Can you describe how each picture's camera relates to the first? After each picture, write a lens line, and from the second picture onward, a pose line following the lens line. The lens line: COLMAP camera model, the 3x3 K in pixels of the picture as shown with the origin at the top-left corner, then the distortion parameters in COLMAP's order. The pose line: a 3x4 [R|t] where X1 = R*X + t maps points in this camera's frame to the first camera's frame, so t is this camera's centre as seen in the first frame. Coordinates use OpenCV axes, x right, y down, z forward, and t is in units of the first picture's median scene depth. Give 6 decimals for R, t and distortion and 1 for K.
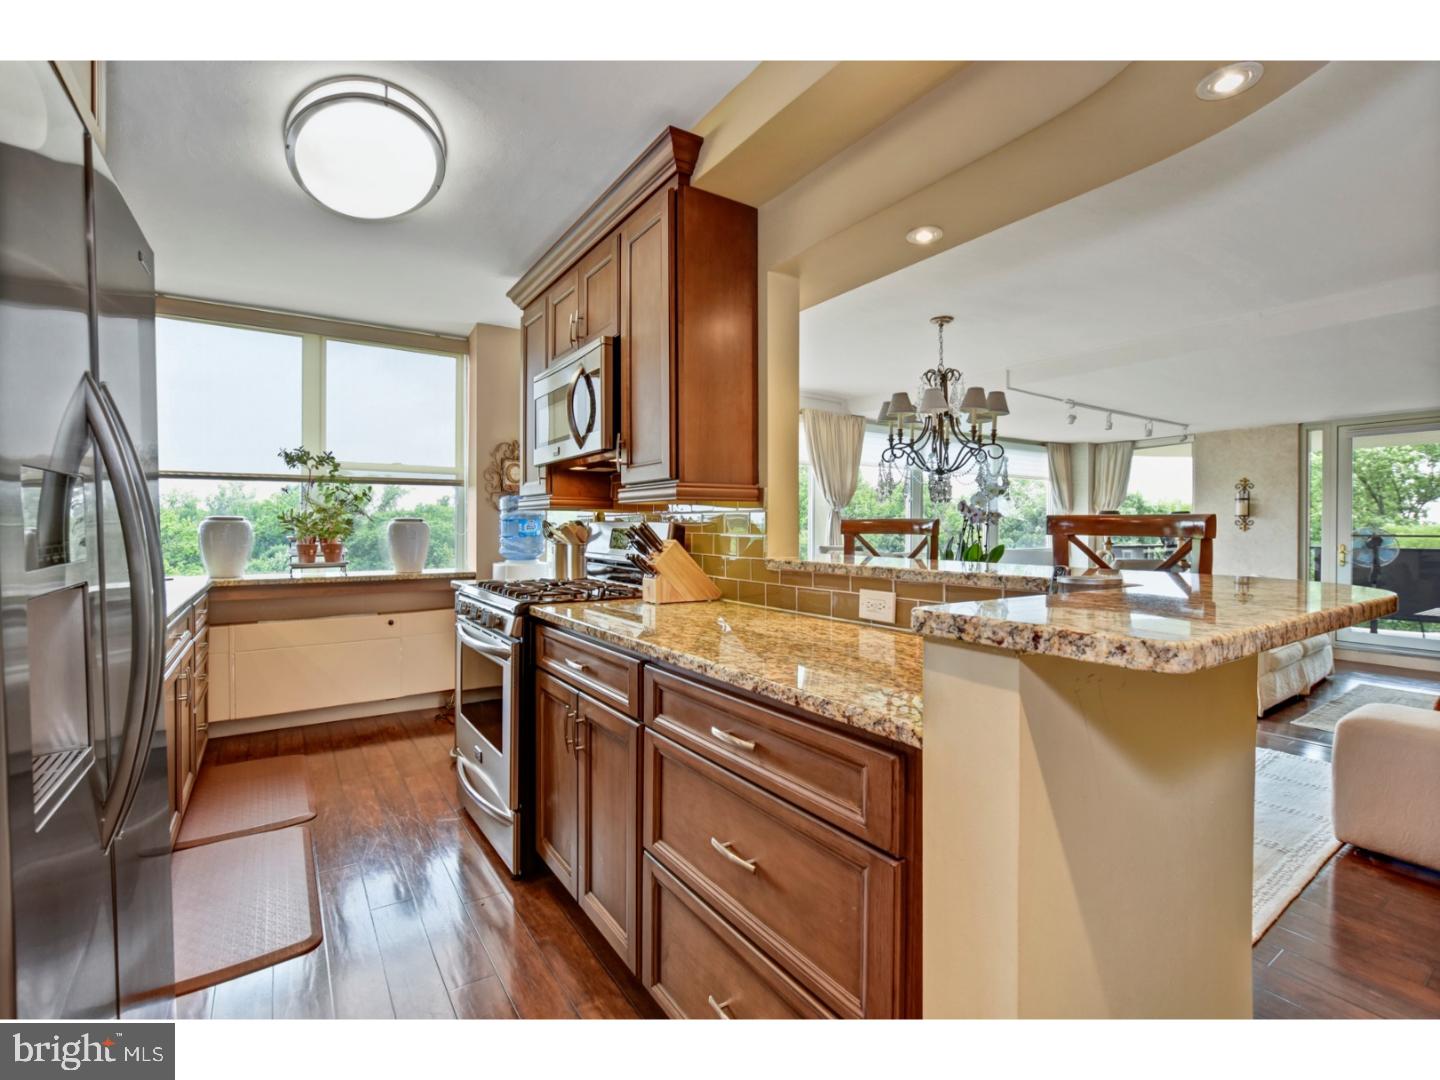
lens RADIAL K [[646.6, 0, 720.0], [0, 646.6, 540.0], [0, 0, 1]] dist [-0.013097, -0.000064]
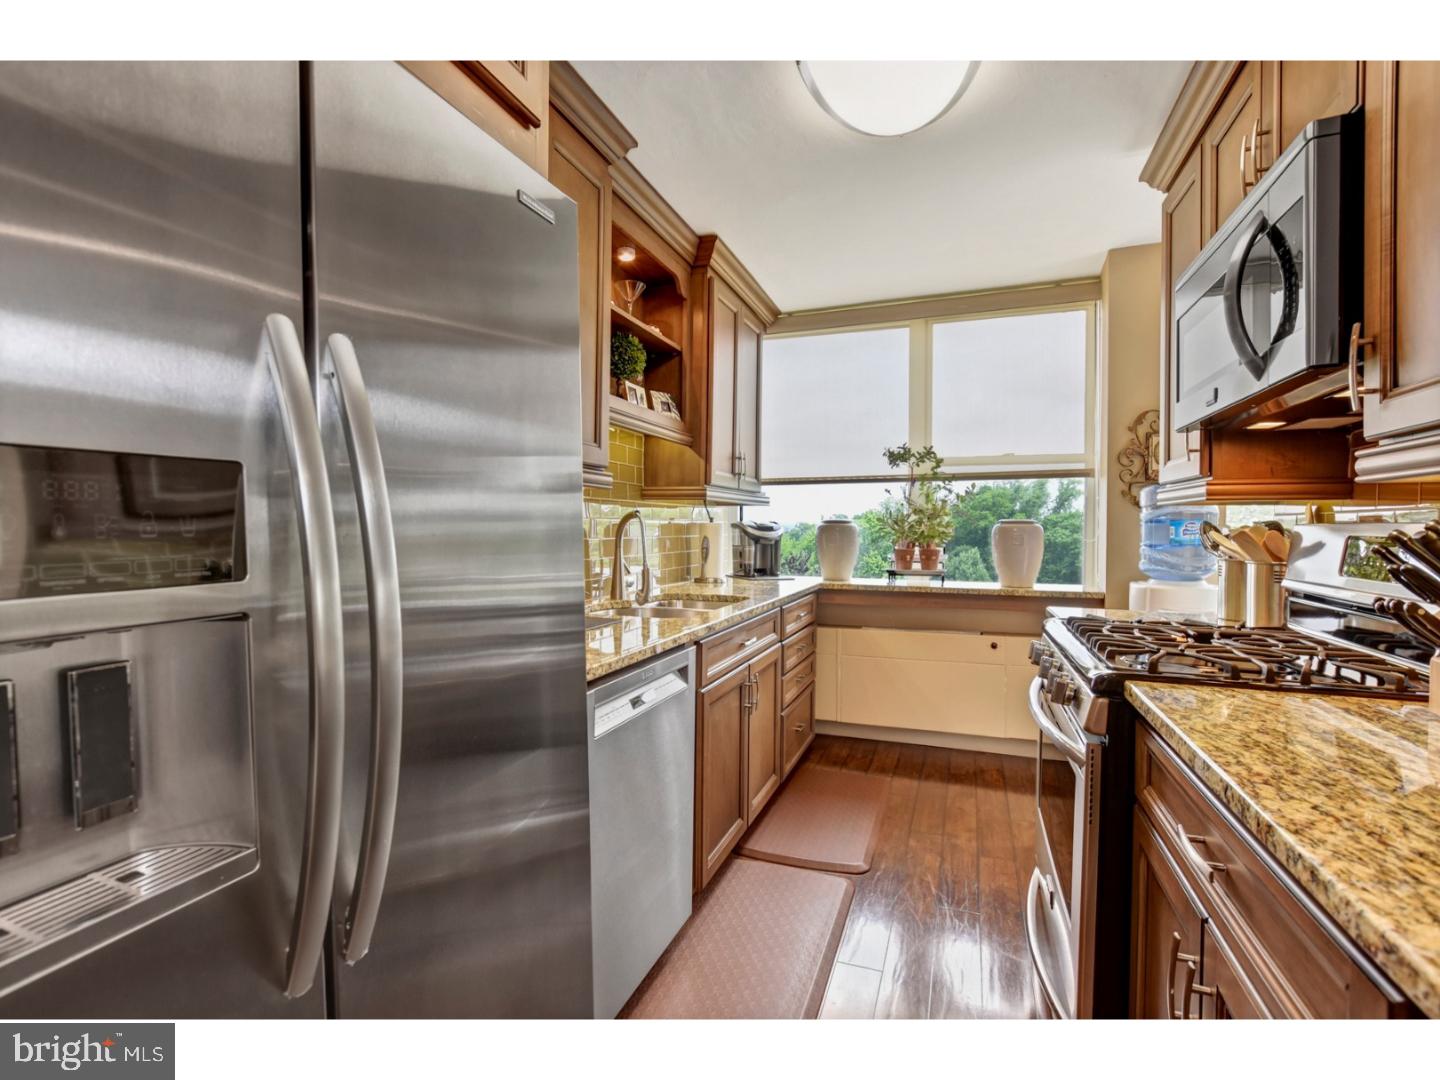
lens RADIAL K [[662.6, 0, 716.2], [0, 662.6, 533.5], [0, 0, 1]] dist [-0.018157, 0.006534]
pose [[0.573783, 0.008061, -0.818968, -0.027299], [-0.019478, 0.999803, -0.003805, -0.007432], [0.818776, 0.018135, 0.573827, 0.266285]]
